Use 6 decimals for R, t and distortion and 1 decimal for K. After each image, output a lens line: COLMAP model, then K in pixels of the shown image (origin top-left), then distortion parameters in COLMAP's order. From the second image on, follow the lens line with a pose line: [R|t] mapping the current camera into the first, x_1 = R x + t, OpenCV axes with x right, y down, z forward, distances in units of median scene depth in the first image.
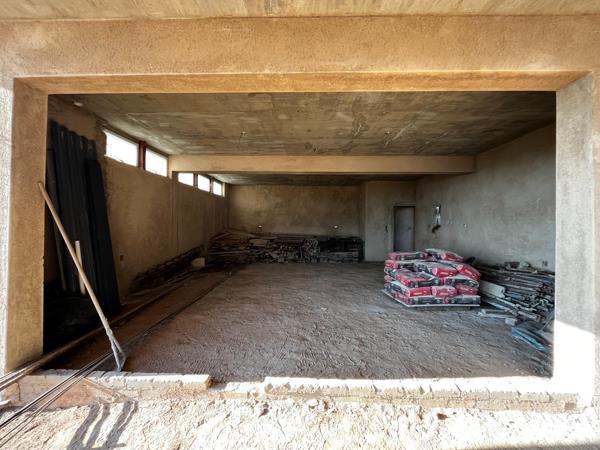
lens RADIAL K [[241.0, 0, 300.0], [0, 241.0, 225.0], [0, 0, 1]] dist [-0.001891, -0.000273]
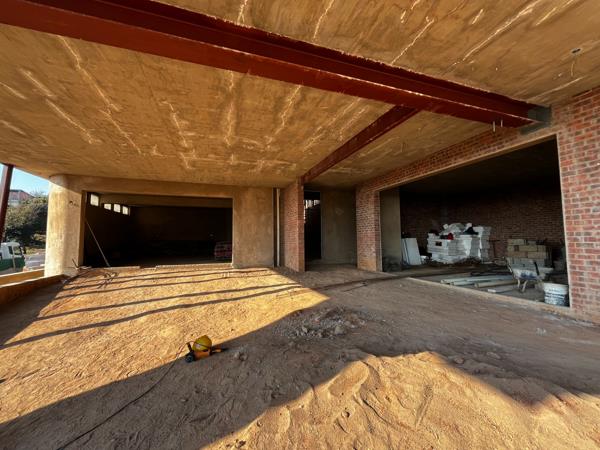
lens RADIAL K [[241.0, 0, 300.0], [0, 241.0, 225.0], [0, 0, 1]] dist [-0.001891, -0.000273]
pose [[0.936321, 0.006448, 0.351085, 0.208873], [0.013689, 0.998401, -0.054844, 0.051865], [-0.350878, 0.056158, 0.934736, -1.079123]]
